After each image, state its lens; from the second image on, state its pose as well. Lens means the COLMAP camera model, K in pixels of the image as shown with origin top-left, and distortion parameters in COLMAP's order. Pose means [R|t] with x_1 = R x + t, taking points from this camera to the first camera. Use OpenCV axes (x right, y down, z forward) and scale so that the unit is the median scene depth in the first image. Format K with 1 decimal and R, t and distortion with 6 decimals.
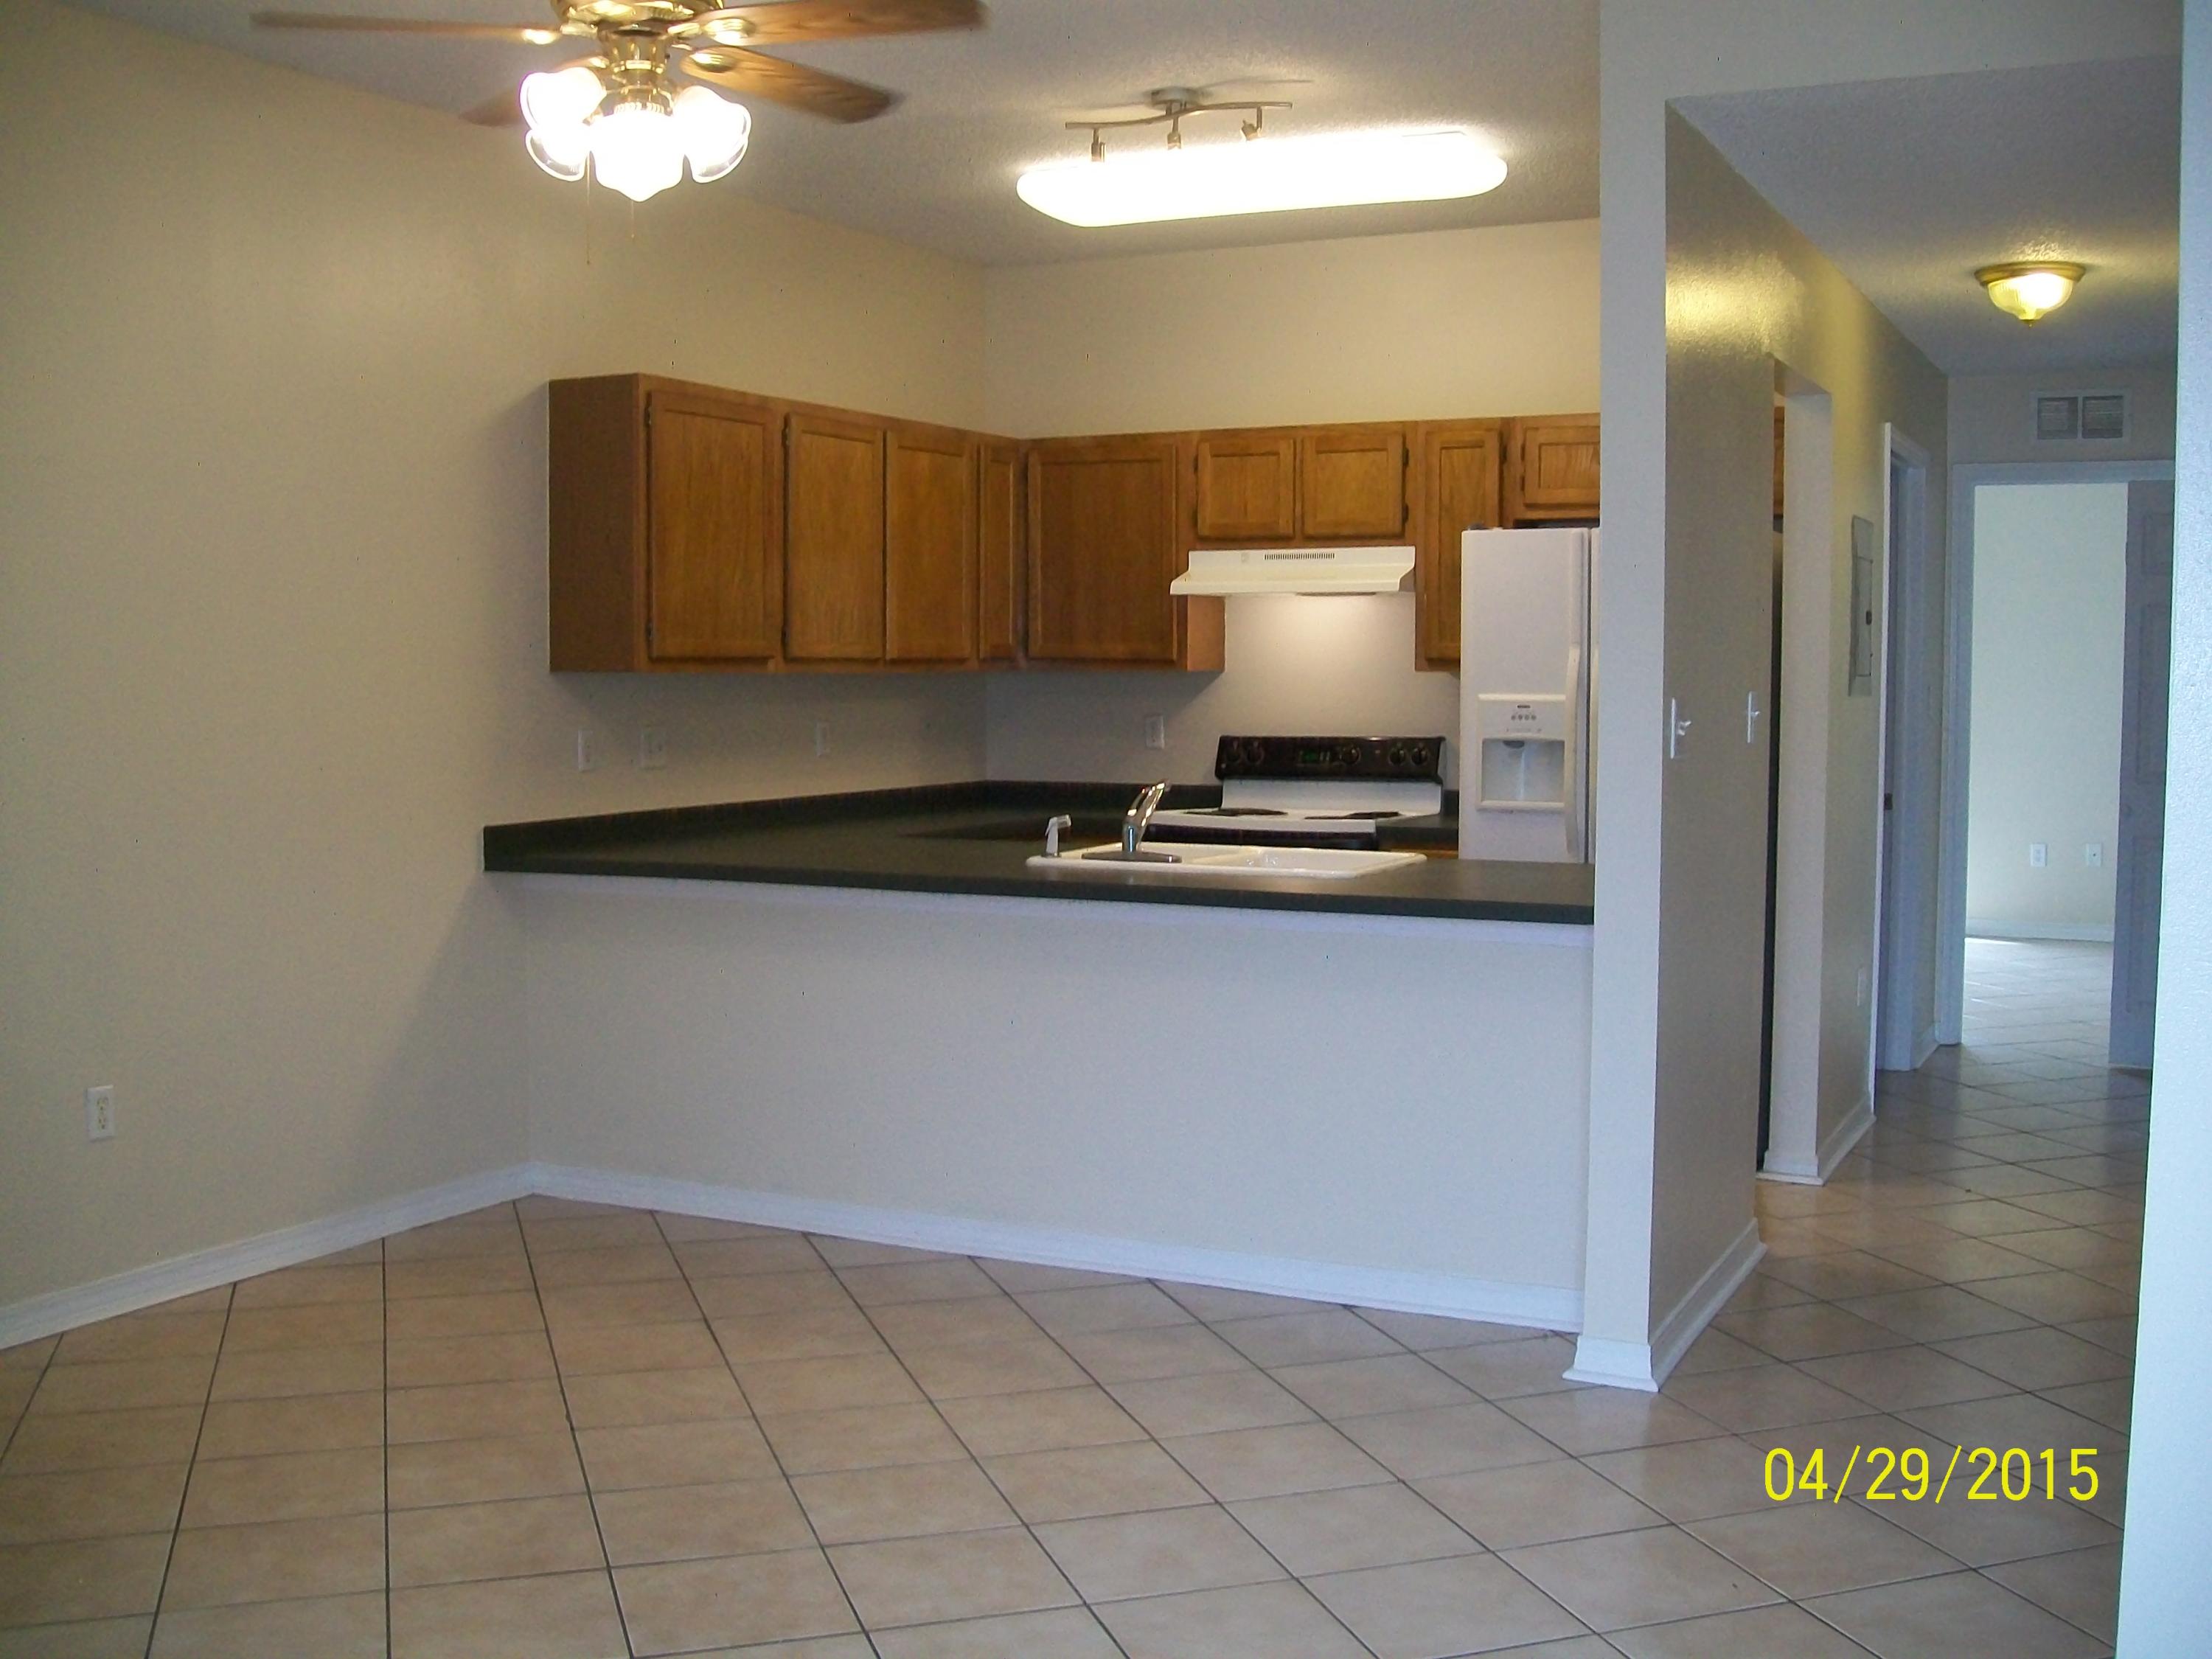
lens RADIAL K [[2277.4, 0, 1106.0], [0, 2277.4, 829.5], [0, 0, 1]] dist [-0.182604, 0.150641]
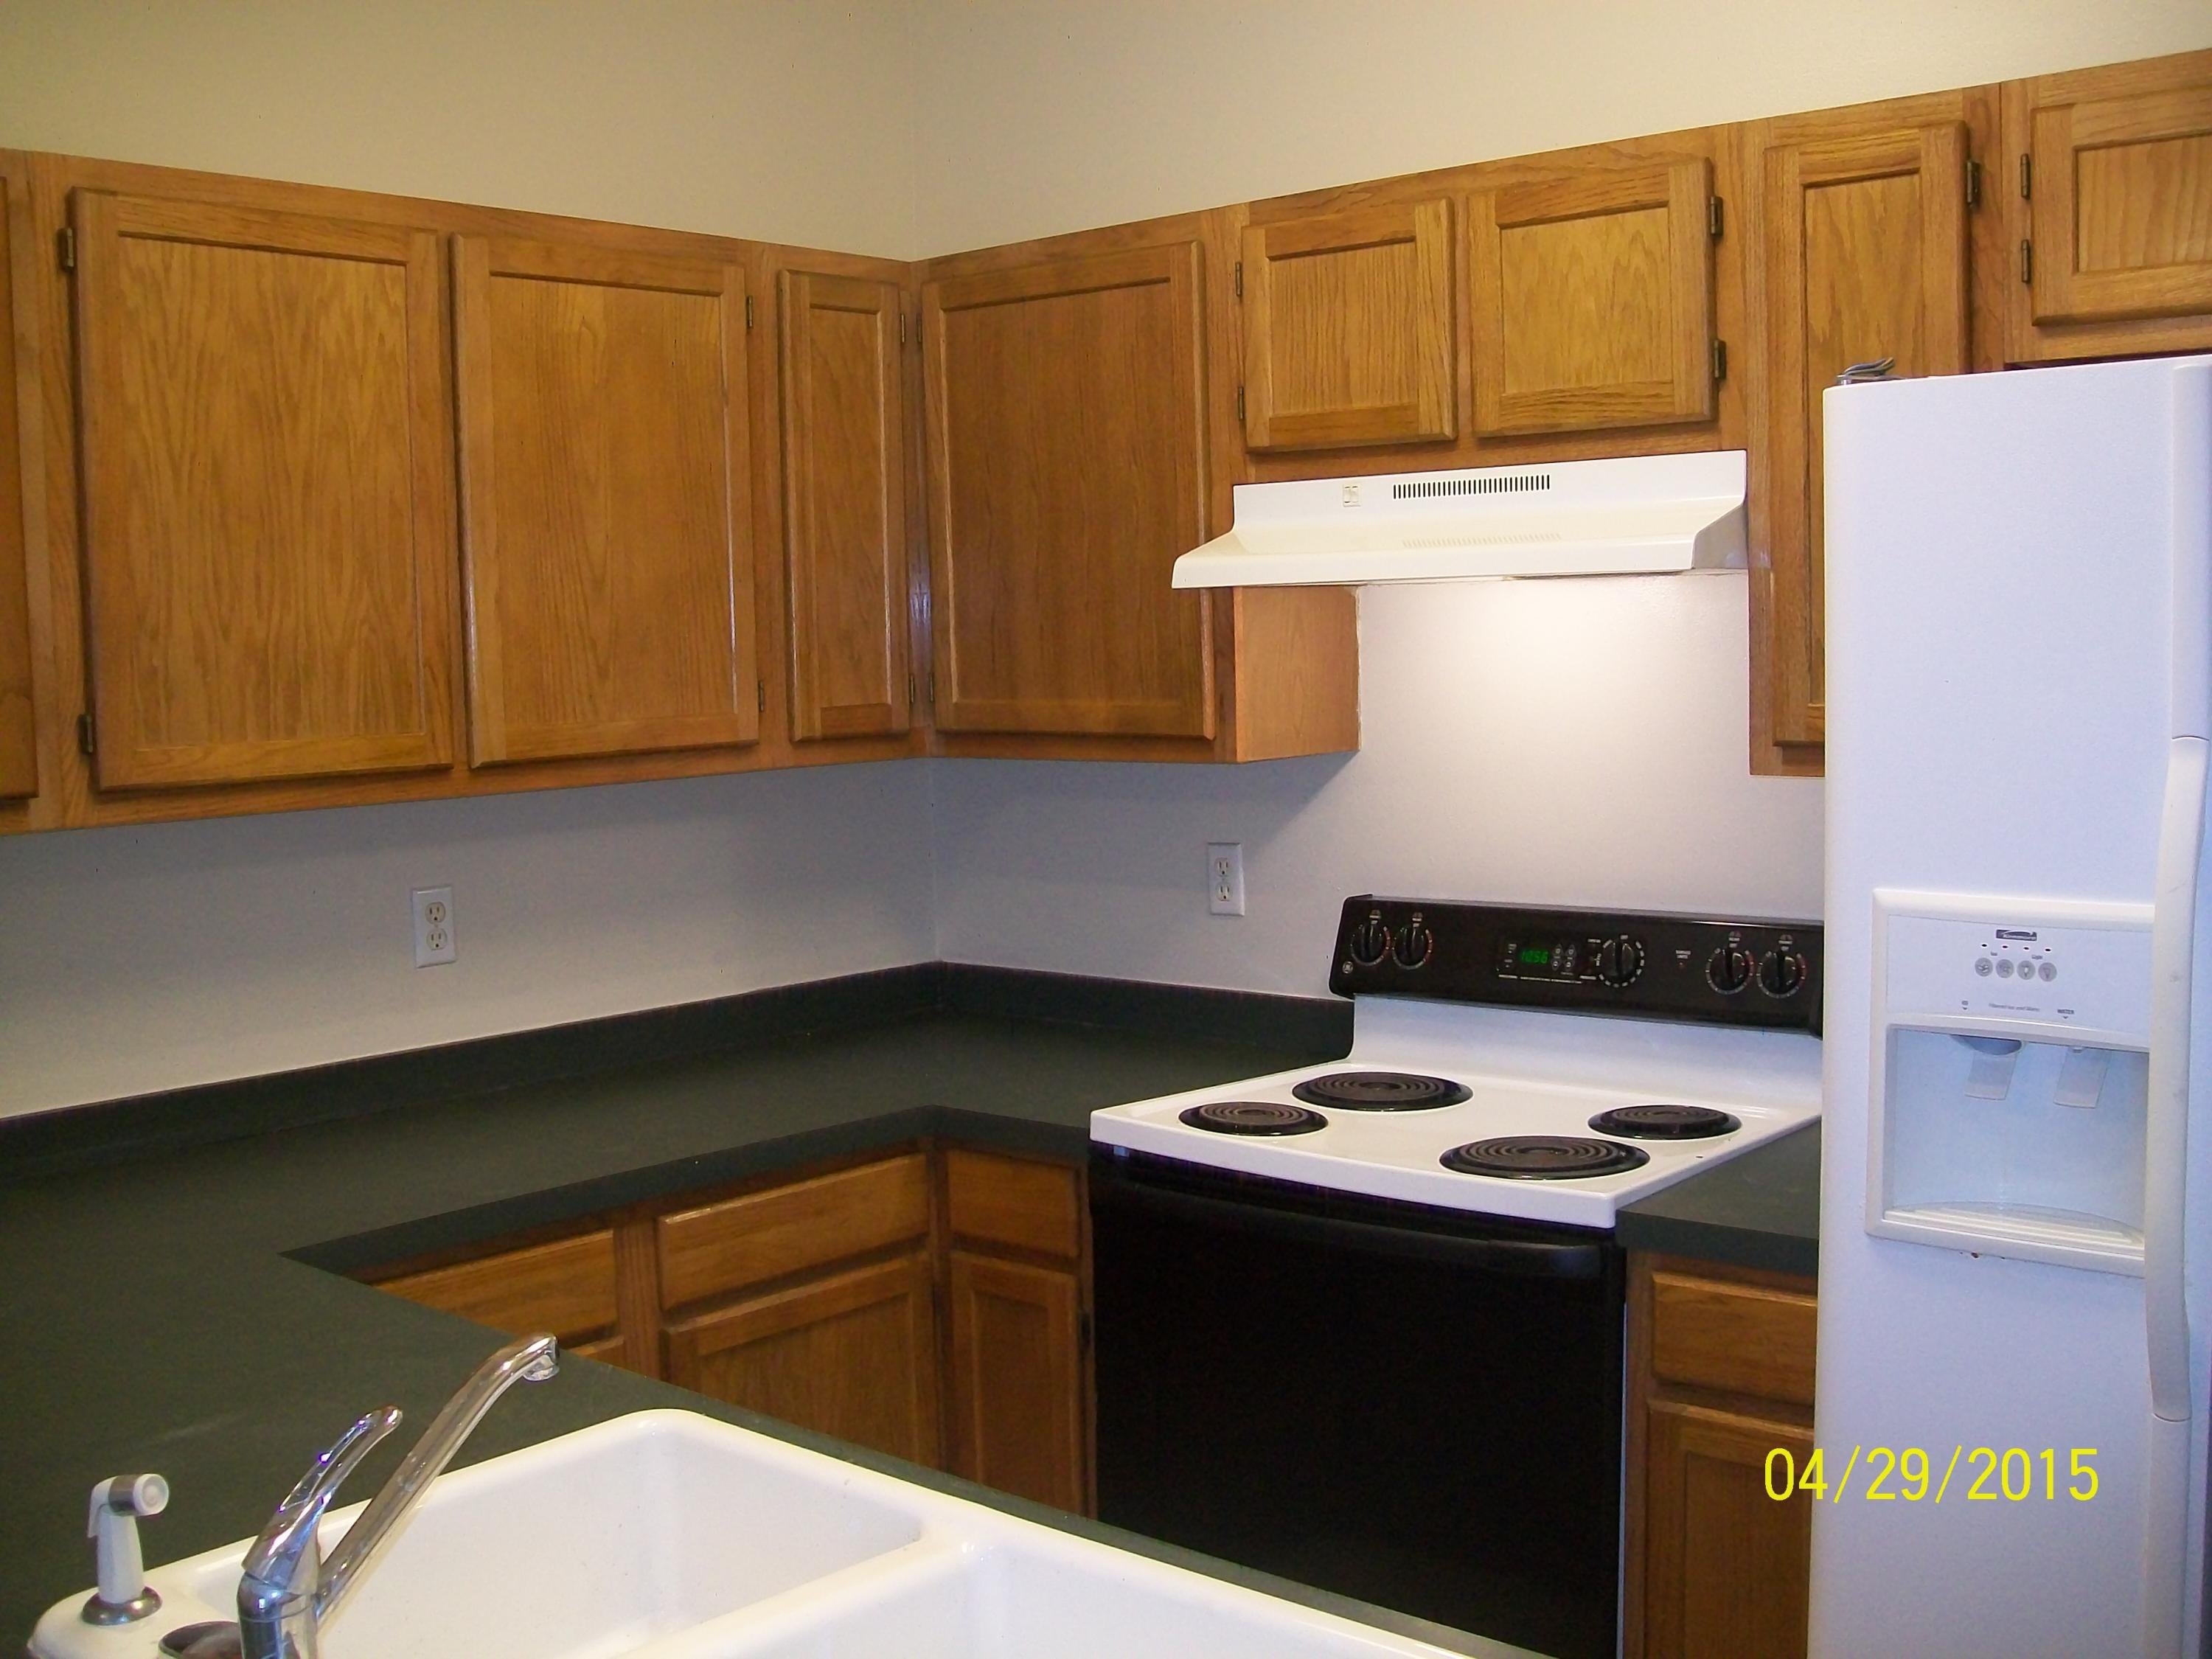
lens RADIAL K [[2277.4, 0, 1106.0], [0, 2277.4, 829.5], [0, 0, 1]] dist [-0.182604, 0.150641]
pose [[0.969767, -0.003218, -0.244011, 0.121616], [0.007536, 0.999831, 0.016766, -0.066706], [0.243916, -0.018098, 0.969627, 0.594394]]
